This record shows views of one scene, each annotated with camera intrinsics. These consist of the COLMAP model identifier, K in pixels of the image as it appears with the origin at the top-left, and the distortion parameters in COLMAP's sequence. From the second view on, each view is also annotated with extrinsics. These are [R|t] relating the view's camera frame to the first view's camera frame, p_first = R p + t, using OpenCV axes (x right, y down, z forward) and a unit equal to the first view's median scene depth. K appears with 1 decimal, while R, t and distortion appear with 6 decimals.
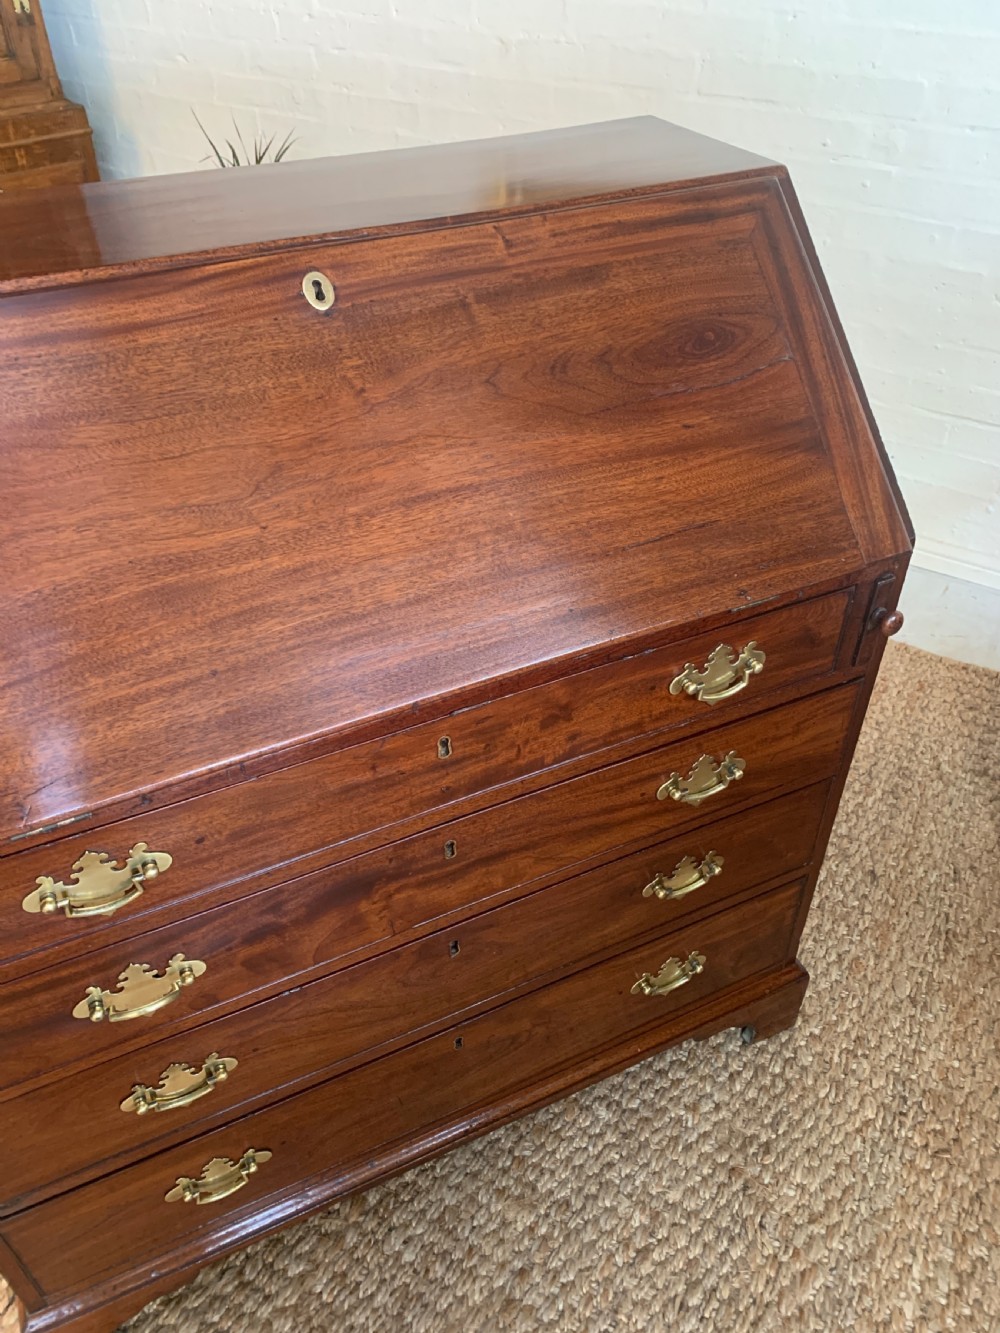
lens RADIAL K [[1013.8, 0, 503.0], [0, 1013.8, 663.9], [0, 0, 1]] dist [0.008958, -0.017664]
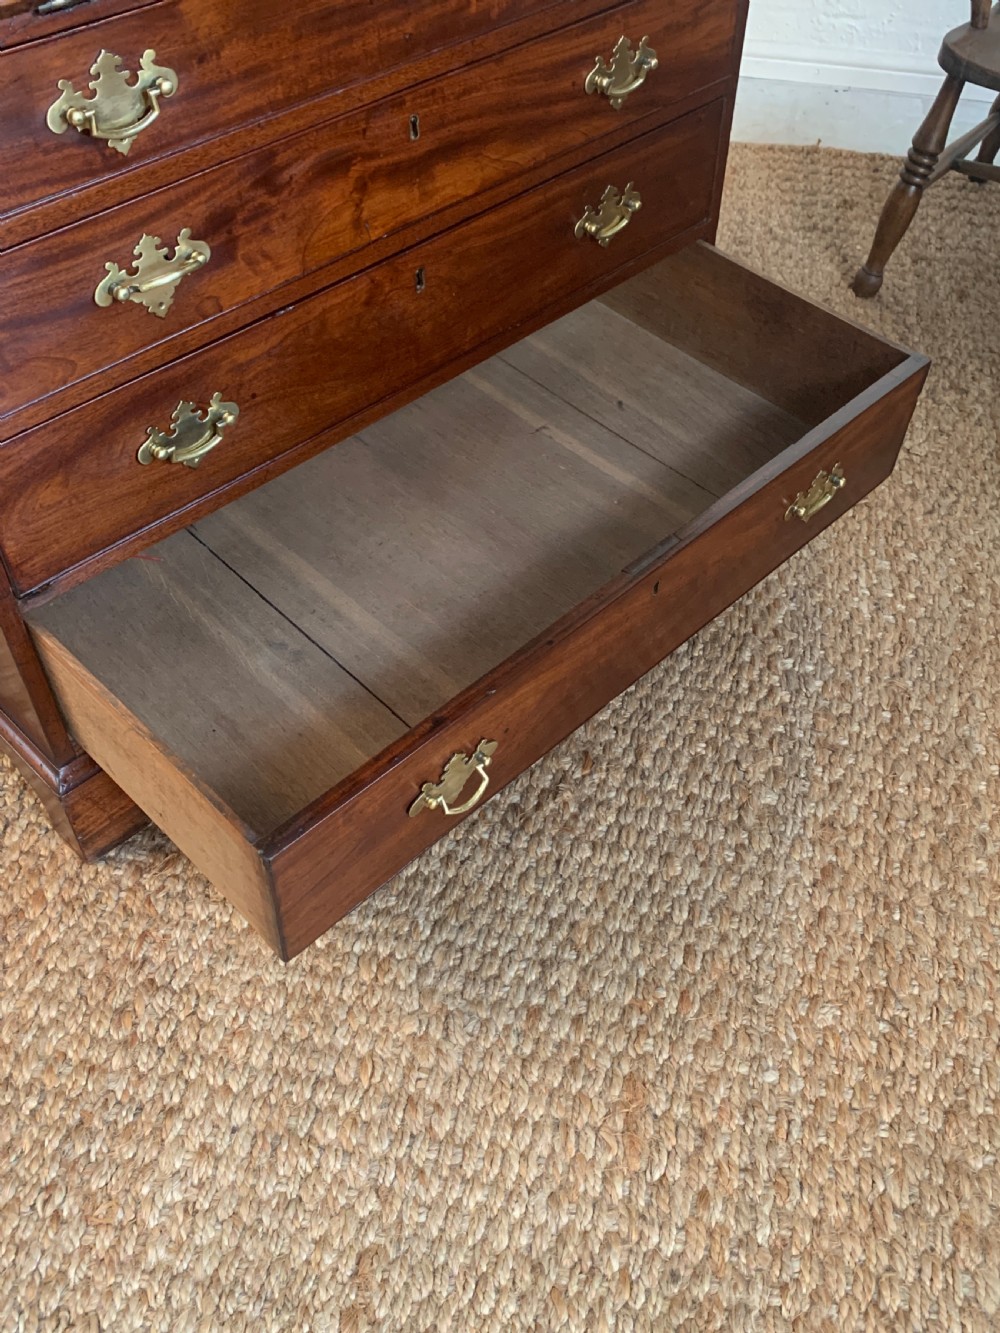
lens RADIAL K [[1262.5, 0, 503.1], [0, 1262.5, 649.8], [0, 0, 1]] dist [0.089321, -0.209771]
pose [[0.943767, -0.233613, 0.233941, -0.281464], [0.199585, 0.966700, 0.160177, 0.366976], [-0.263570, -0.104479, 0.958966, -0.200608]]
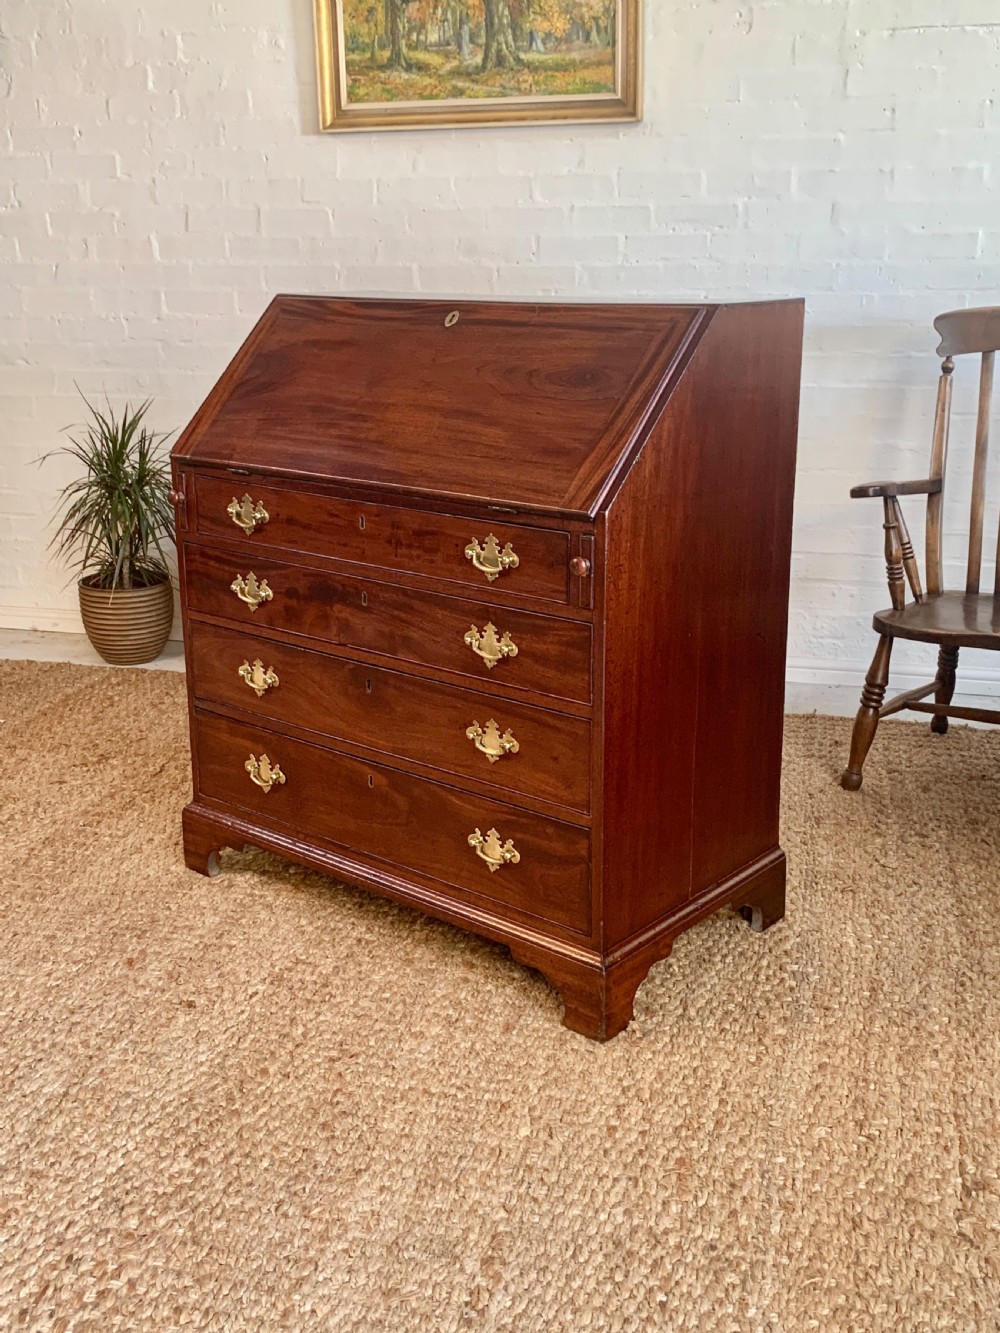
lens RADIAL K [[1407.1, 0, 502.2], [0, 1407.1, 655.4], [0, 0, 1]] dist [0.084568, -0.210186]
pose [[0.958013, -0.086206, 0.273460, -0.593350], [0.189242, 0.906602, -0.377175, 0.899398], [-0.215404, 0.413088, 0.884850, -0.862224]]
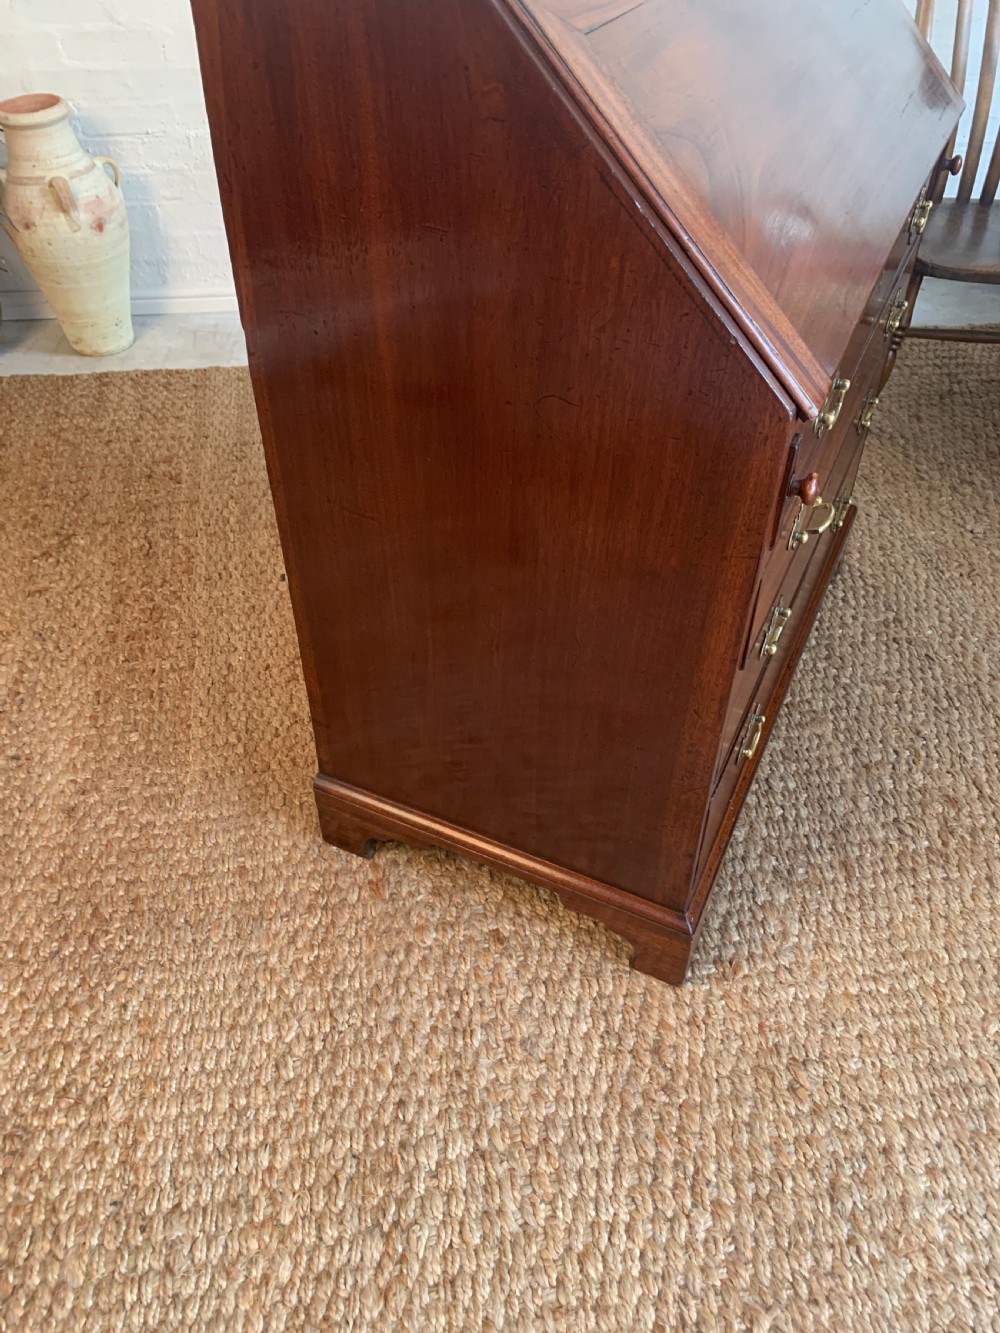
lens RADIAL K [[1022.4, 0, 499.5], [0, 1022.4, 661.2], [0, 0, 1]] dist [0.008005, -0.004964]
pose [[0.777064, -0.426445, 0.462943, -0.903627], [0.396514, 0.902872, 0.166129, 0.080436], [-0.488823, 0.054471, 0.870681, 0.045492]]
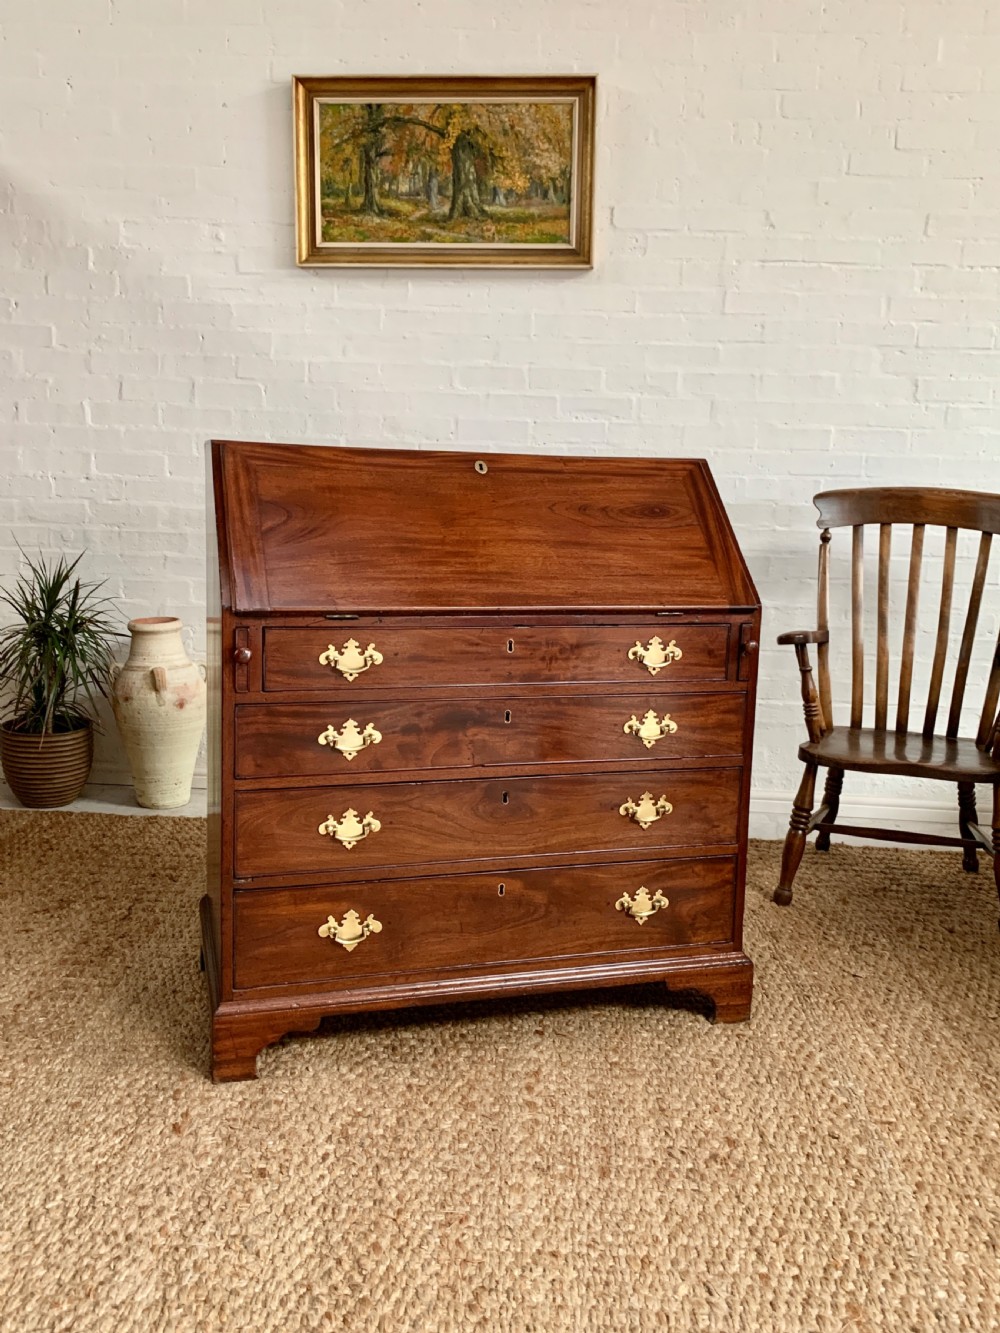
lens RADIAL K [[1164.3, 0, 503.2], [0, 1164.3, 658.3], [0, 0, 1]] dist [0.047179, -0.076831]
pose [[0.876288, -0.052031, 0.478970, -0.909167], [0.282965, 0.860200, -0.424248, 0.688650], [-0.389936, 0.507295, 0.768506, -0.482609]]
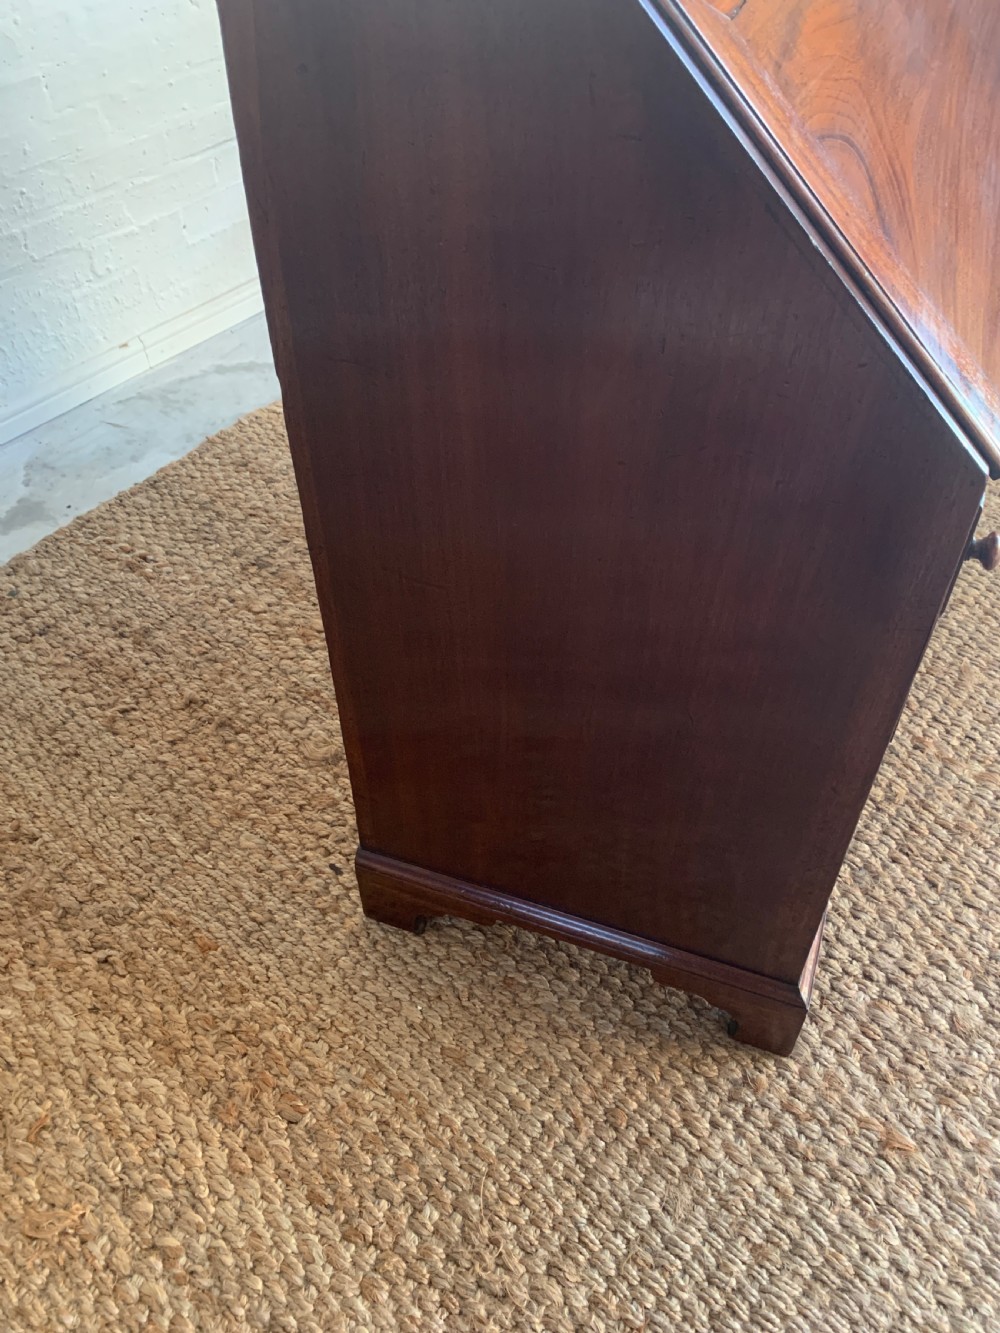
lens RADIAL K [[1085.9, 0, 501.5], [0, 1085.9, 660.0], [0, 0, 1]] dist [0.014383, -0.010813]
pose [[0.140250, -0.726660, 0.672529, -0.981752], [0.630231, 0.589389, 0.505399, -0.531994], [-0.763635, 0.352966, 0.540626, 0.722720]]
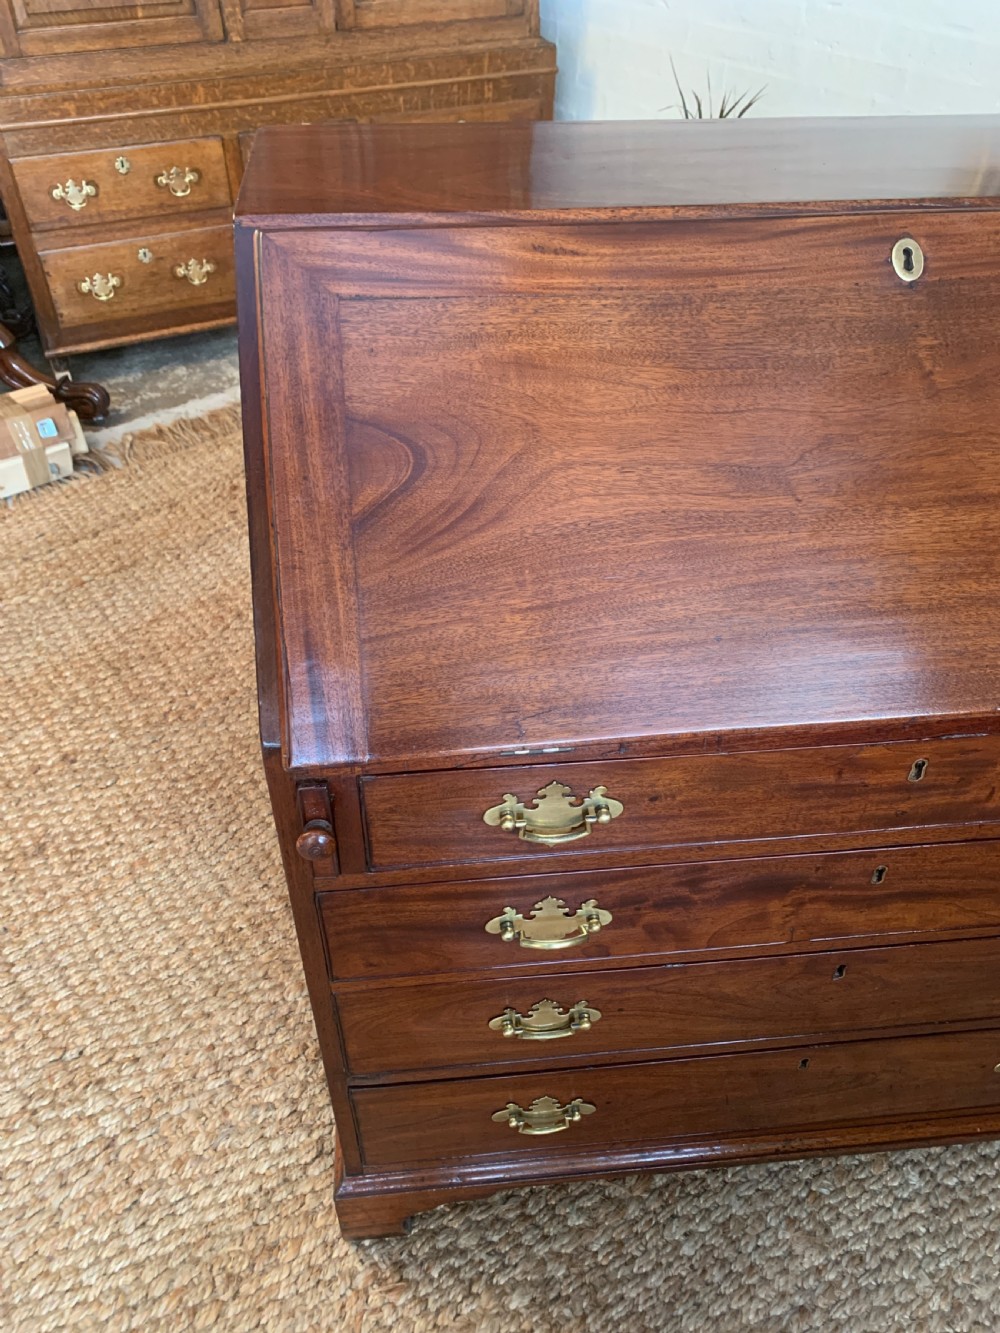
lens RADIAL K [[1013.8, 0, 503.0], [0, 1013.8, 663.9], [0, 0, 1]] dist [0.008958, -0.017664]
pose [[0.939277, 0.229431, -0.255188, -0.138900], [-0.221351, 0.973325, 0.060351, 0.011928], [0.262227, -0.000200, 0.965006, 0.005523]]
